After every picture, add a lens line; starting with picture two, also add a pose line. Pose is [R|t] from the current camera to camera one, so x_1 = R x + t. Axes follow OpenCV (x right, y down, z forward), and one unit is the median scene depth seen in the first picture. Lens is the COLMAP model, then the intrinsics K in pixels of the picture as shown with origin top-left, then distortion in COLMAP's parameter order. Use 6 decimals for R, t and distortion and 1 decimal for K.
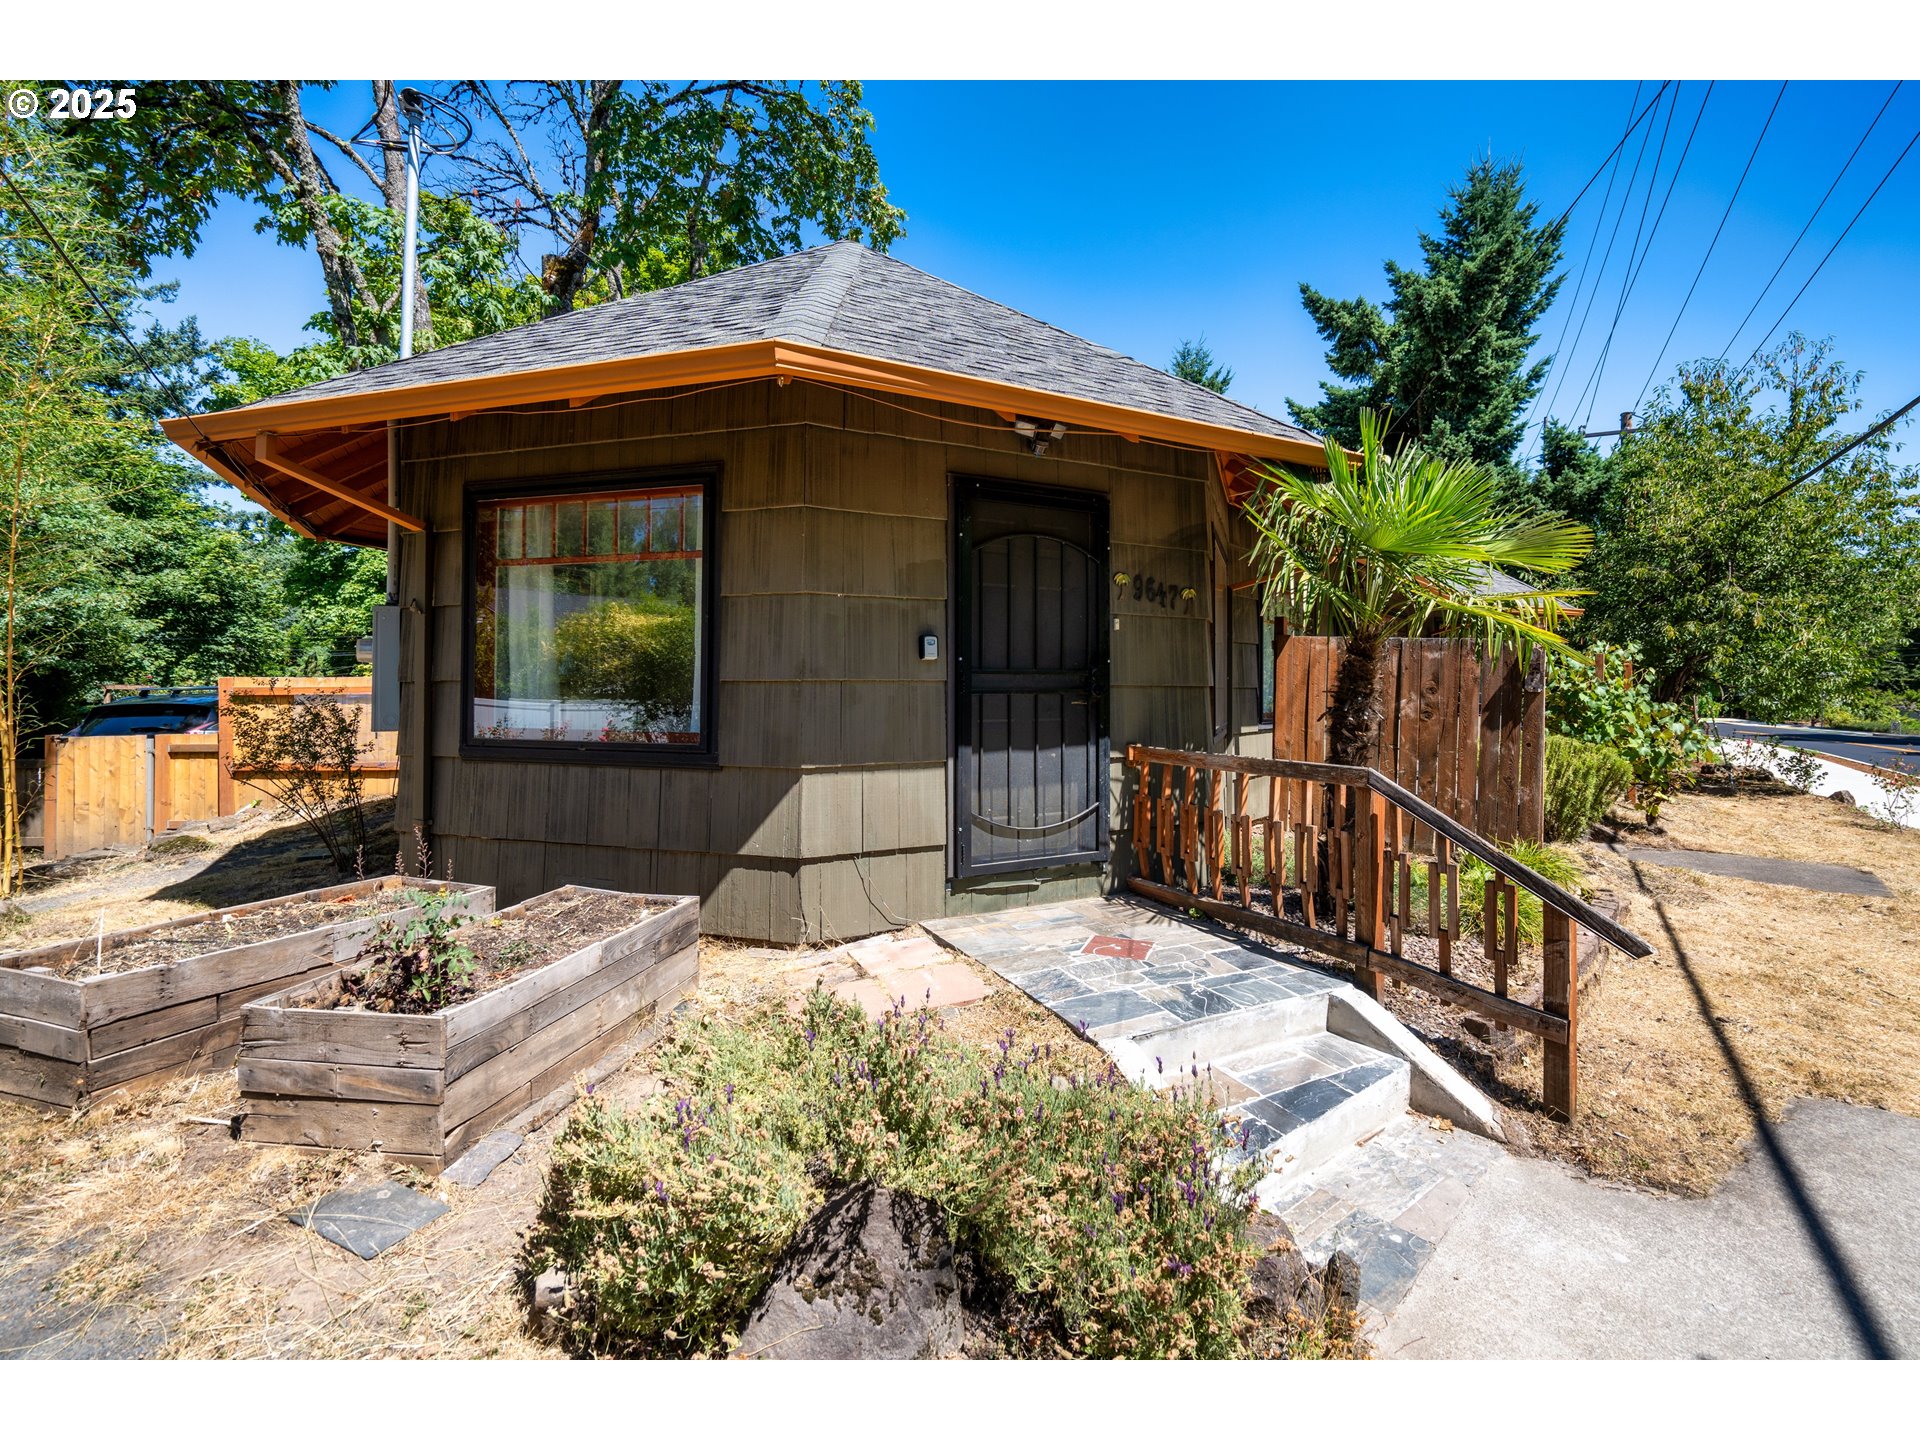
lens RADIAL K [[891.9, 0, 1009.7], [0, 891.9, 668.8], [0, 0, 1]] dist [-0.027172, 0.024529]
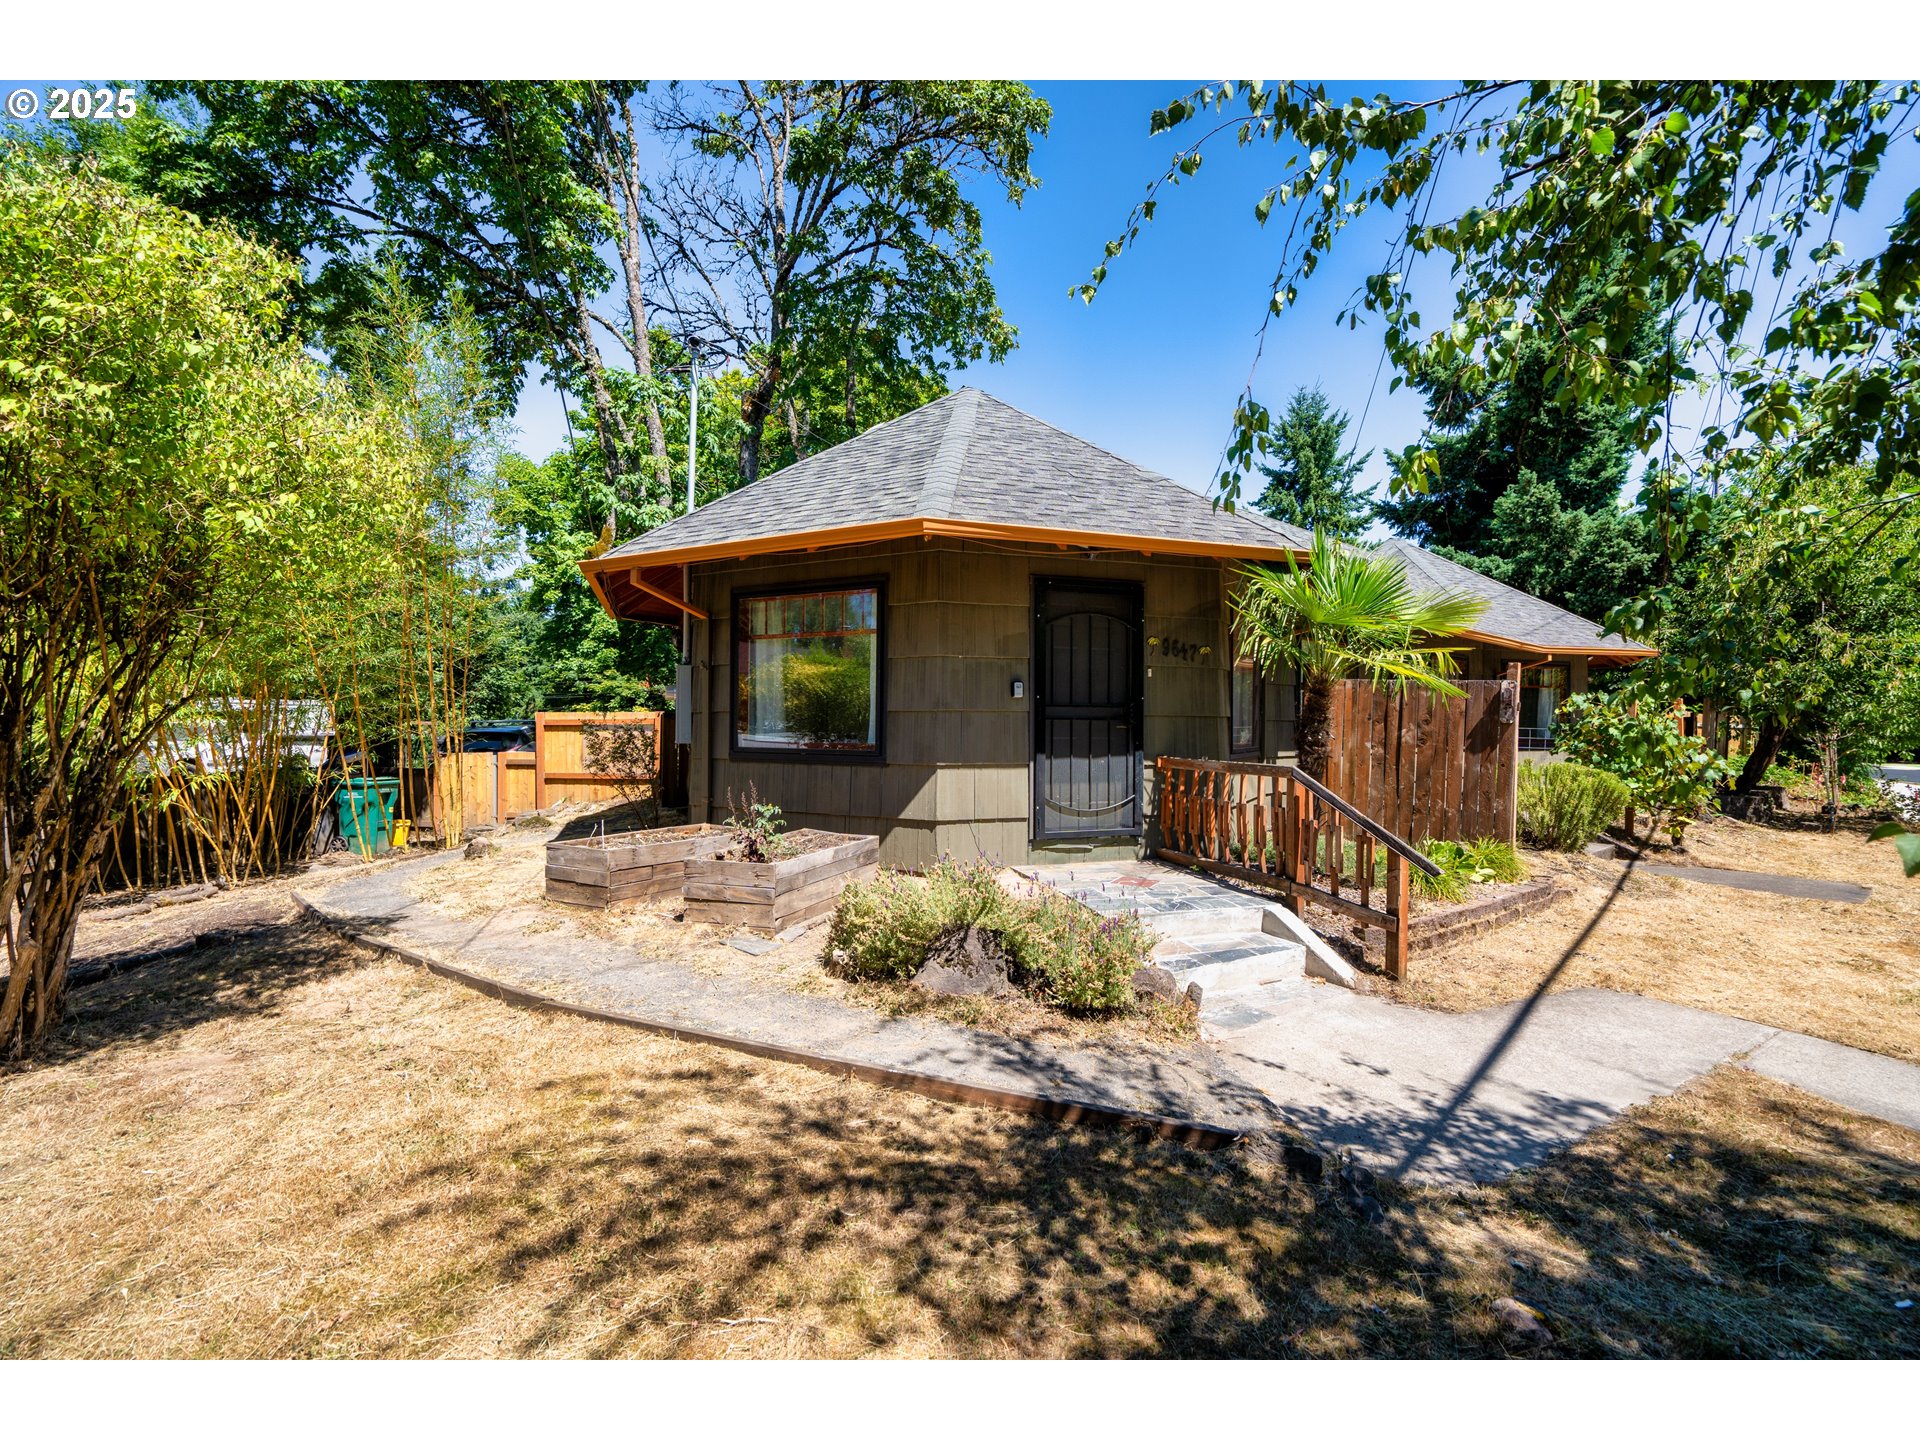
lens RADIAL K [[863.2, 0, 960.0], [0, 863.2, 720.0], [0, 0, 1]] dist [-0.005174, 0.002346]
pose [[0.980460, 0.002744, -0.196701, 0.097323], [-0.000394, 0.999928, 0.011988, 0.010084], [0.196720, -0.011676, 0.980390, -0.446626]]
